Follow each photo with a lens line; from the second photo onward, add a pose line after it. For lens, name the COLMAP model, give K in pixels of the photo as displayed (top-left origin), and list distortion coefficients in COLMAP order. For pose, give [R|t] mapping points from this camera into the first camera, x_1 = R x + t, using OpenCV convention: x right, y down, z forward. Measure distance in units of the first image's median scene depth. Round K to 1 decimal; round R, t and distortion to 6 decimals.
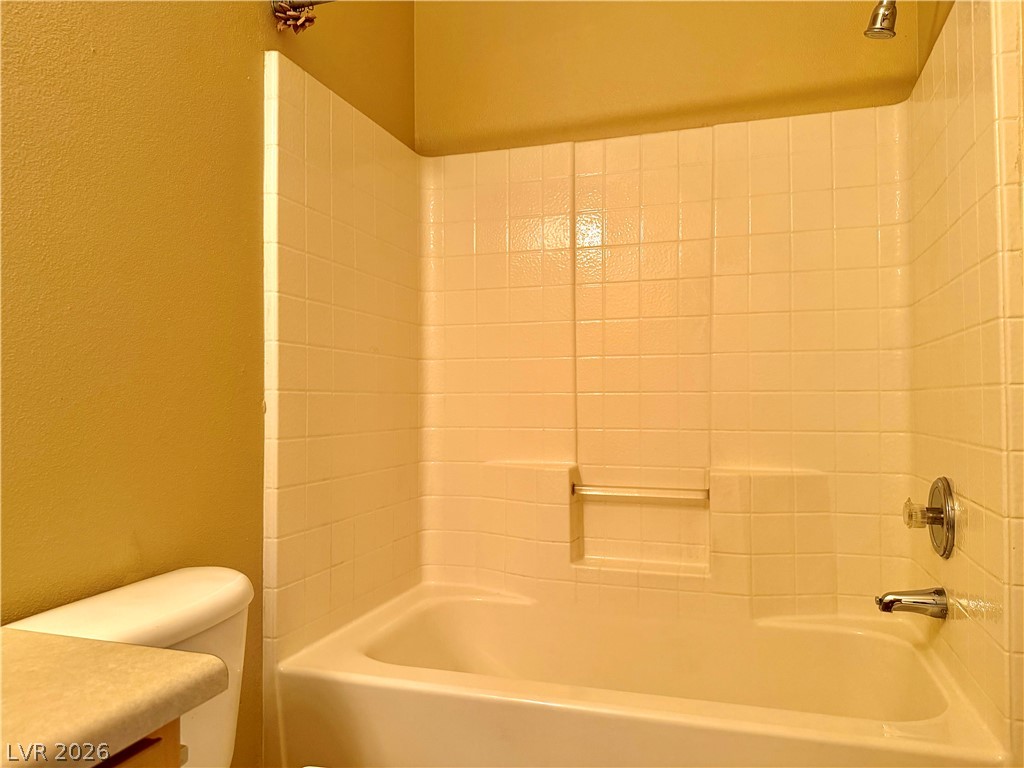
lens RADIAL K [[706.2, 0, 516.5], [0, 706.2, 389.5], [0, 0, 1]] dist [-0.005870, -0.004550]
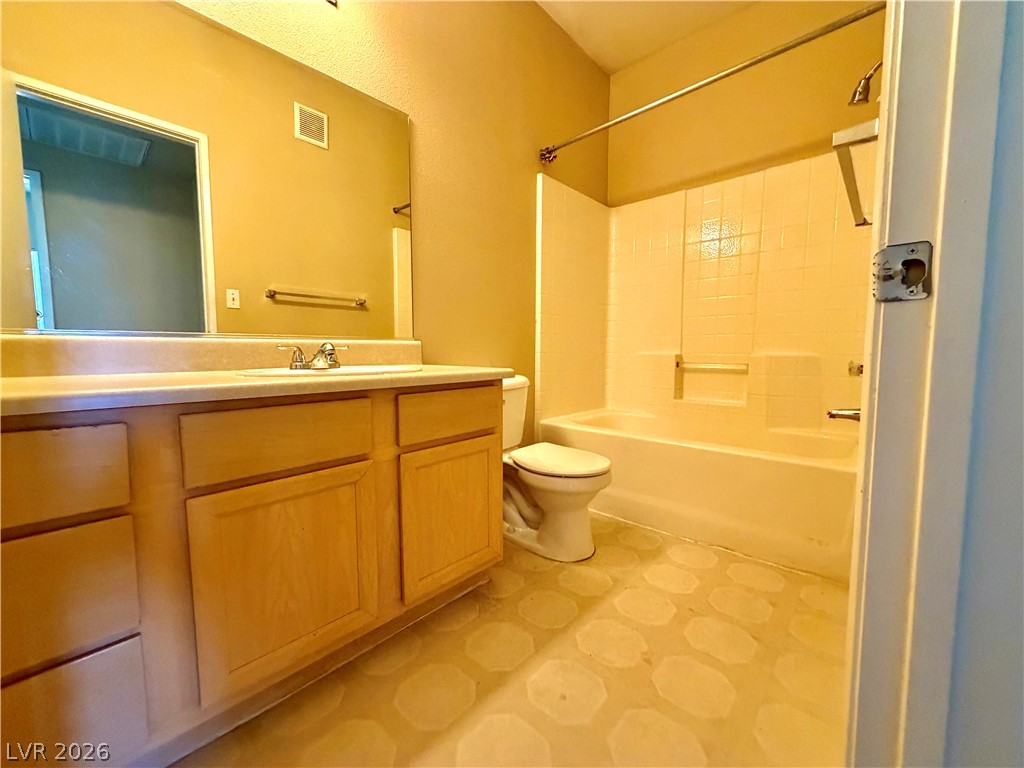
lens RADIAL K [[409.9, 0, 512.0], [0, 409.9, 384.0], [0, 0, 1]] dist [0.003402, 0.000464]
pose [[0.908817, 0.038936, -0.415374, 0.151119], [0.000142, 0.995607, 0.093636, 0.091108], [0.417194, -0.085157, 0.904819, -0.317884]]
